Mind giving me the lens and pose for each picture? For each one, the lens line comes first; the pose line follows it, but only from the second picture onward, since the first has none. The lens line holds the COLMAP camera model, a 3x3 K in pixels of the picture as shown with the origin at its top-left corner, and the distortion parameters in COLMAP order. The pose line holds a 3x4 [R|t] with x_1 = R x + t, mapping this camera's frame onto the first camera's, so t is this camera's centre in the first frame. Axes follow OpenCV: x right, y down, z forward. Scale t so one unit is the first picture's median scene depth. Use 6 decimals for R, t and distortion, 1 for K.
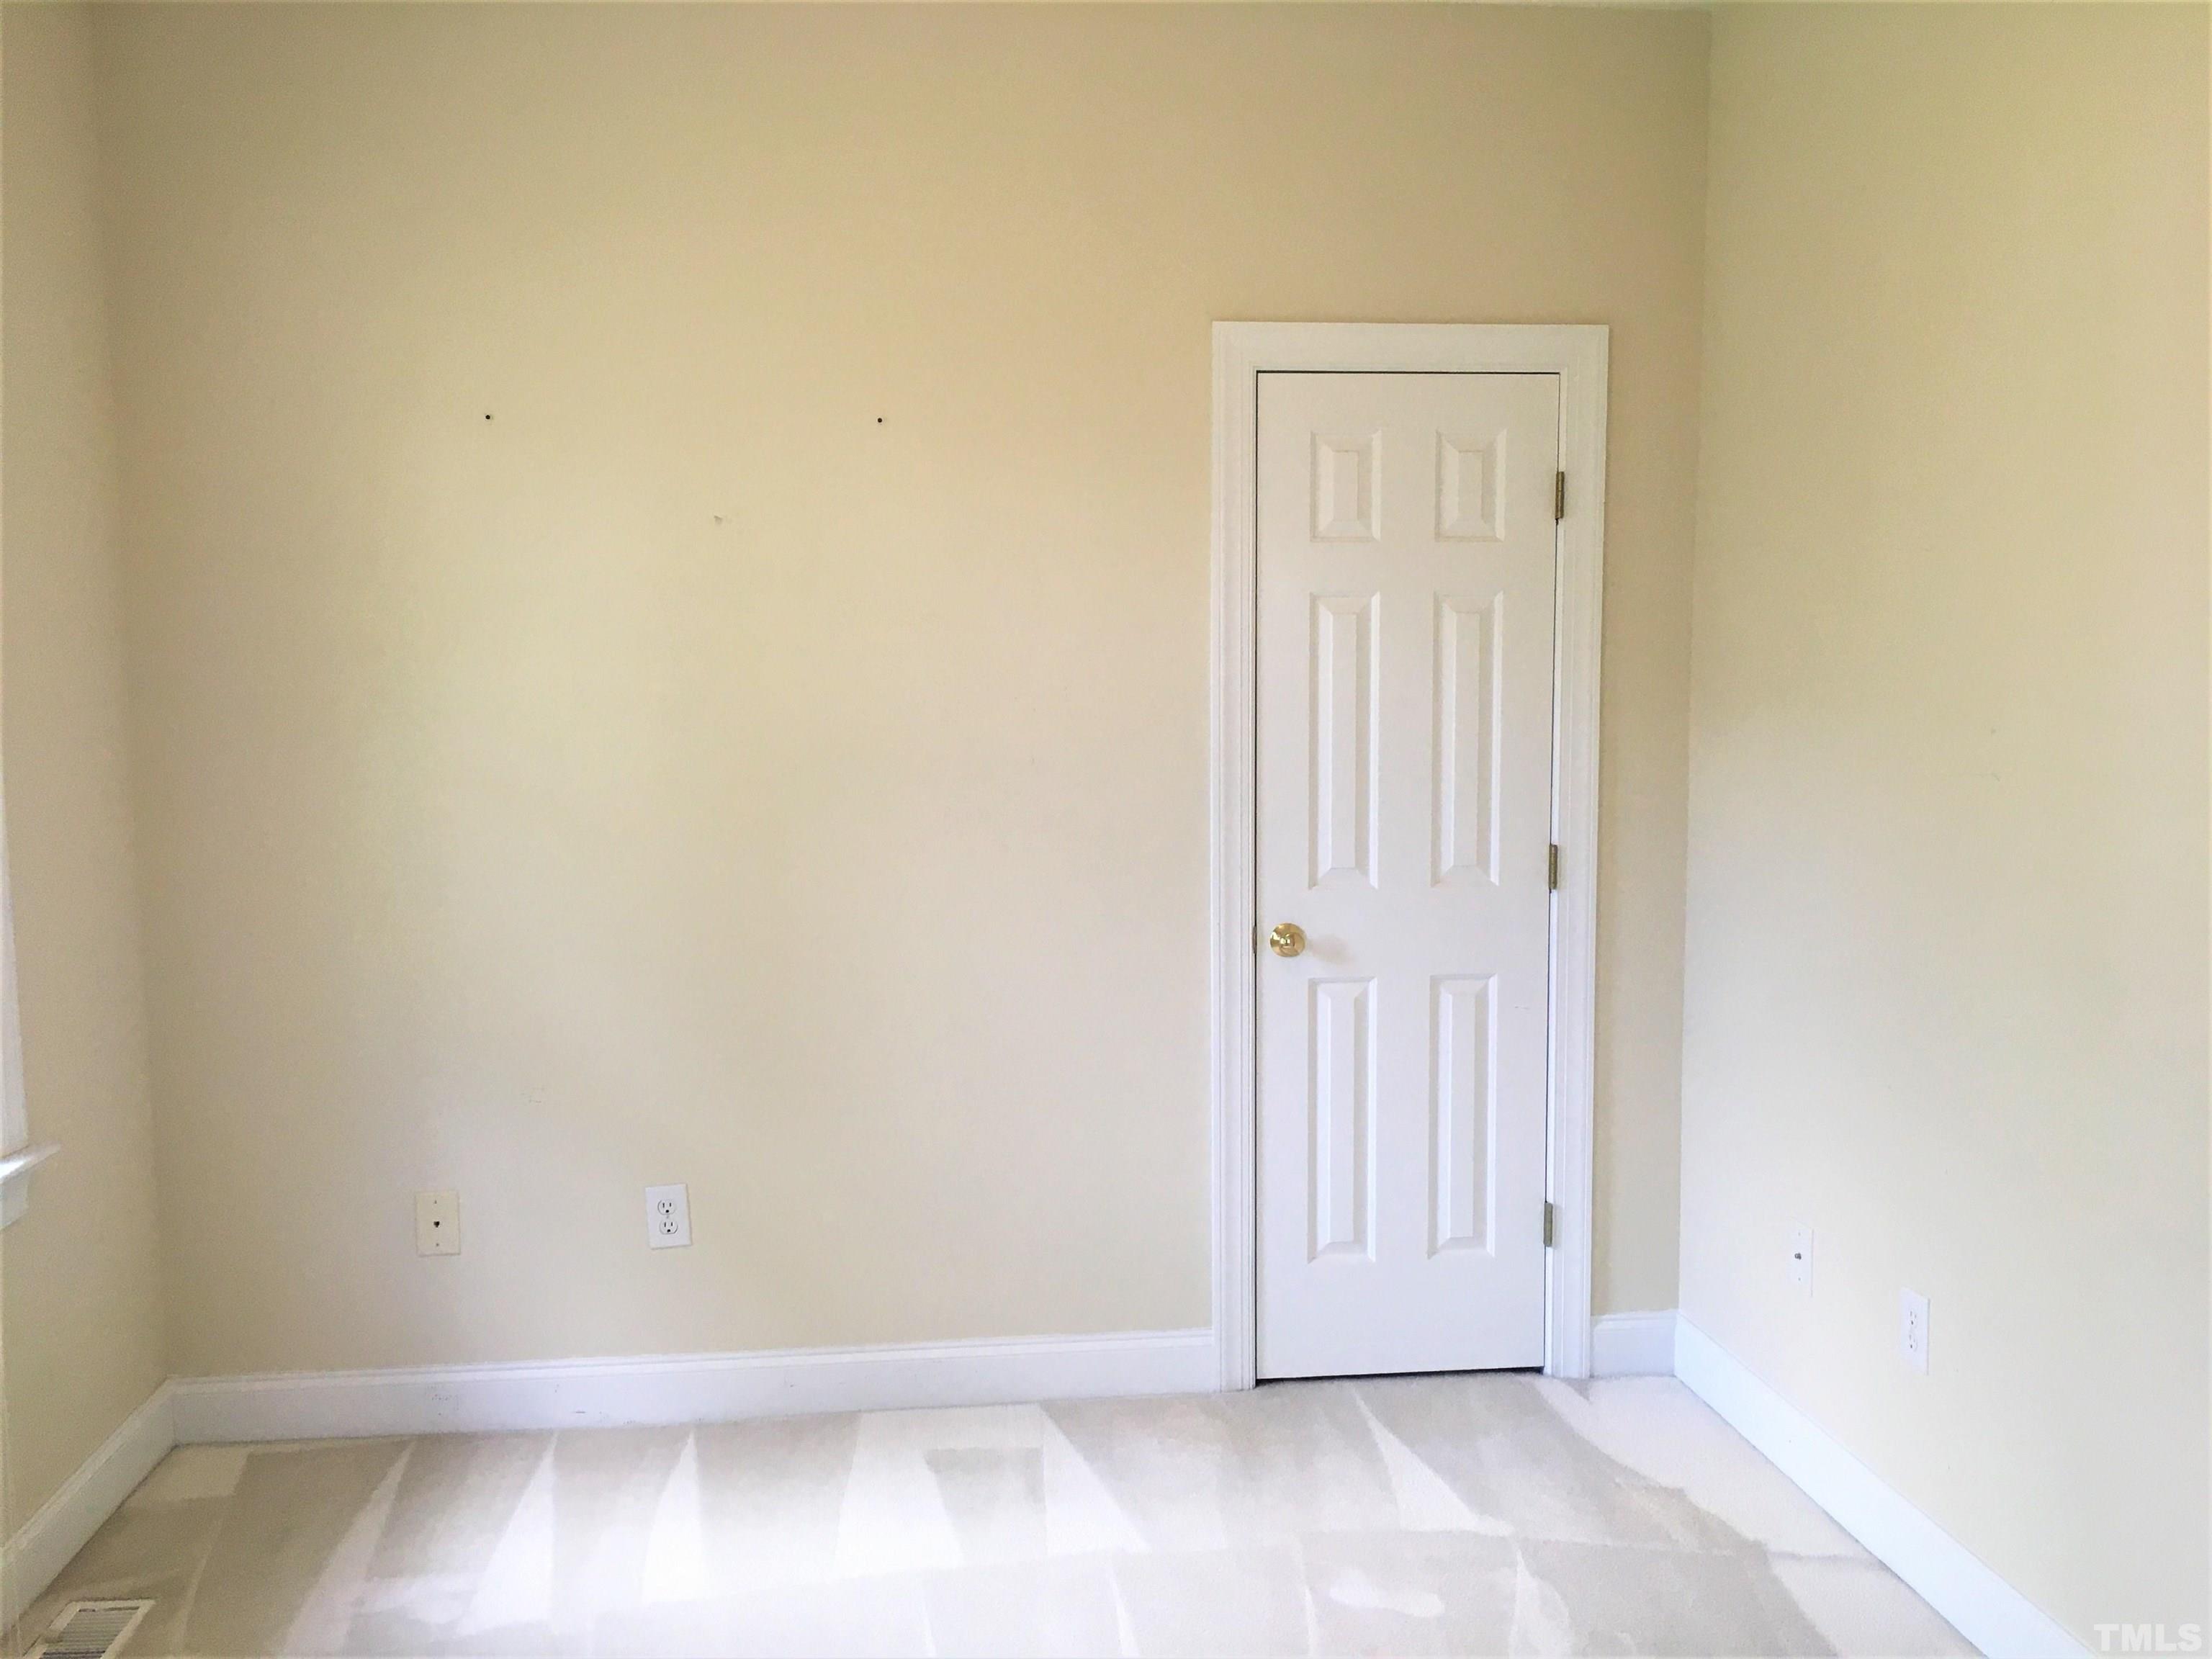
lens RADIAL K [[1888.7, 0, 1107.7], [0, 1888.7, 838.0], [0, 0, 1]] dist [0.073181, -0.088899]
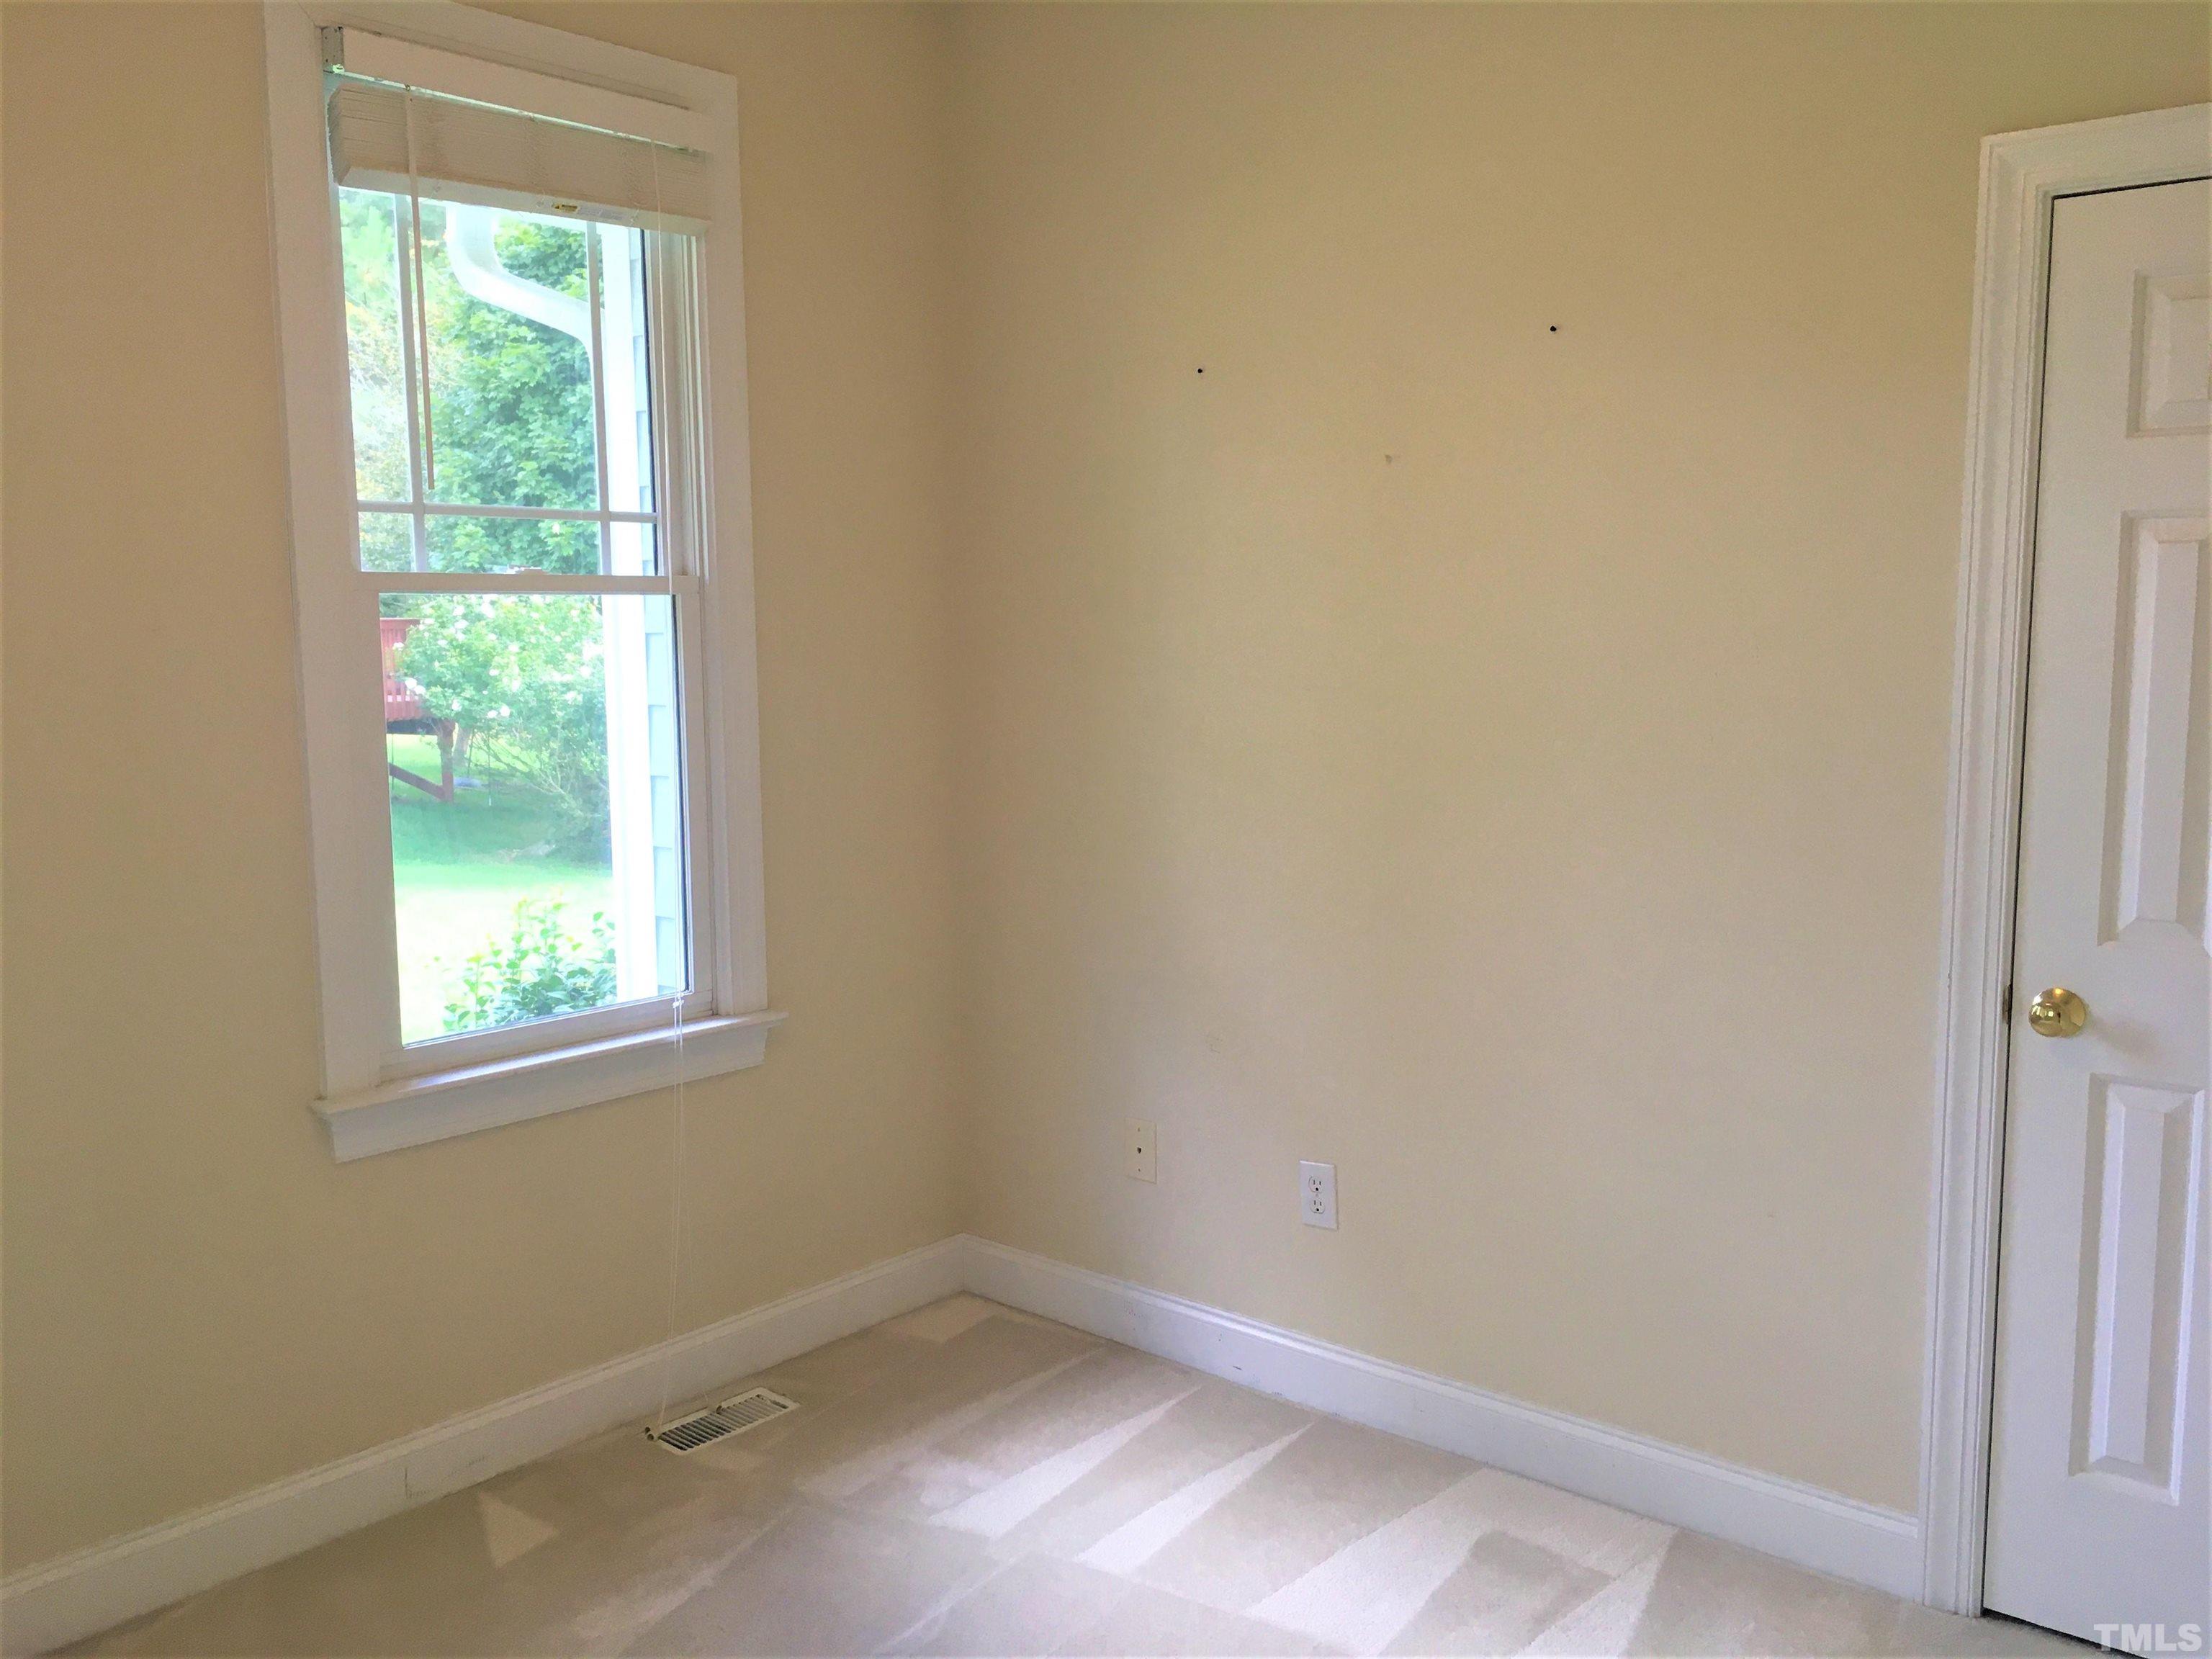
lens RADIAL K [[1888.7, 0, 1107.7], [0, 1888.7, 838.0], [0, 0, 1]] dist [0.073181, -0.088899]
pose [[0.681647, 0.089195, -0.726224, 0.374491], [-0.068776, 0.995958, 0.057769, -0.027851], [0.728442, 0.010569, 0.685026, 0.266700]]
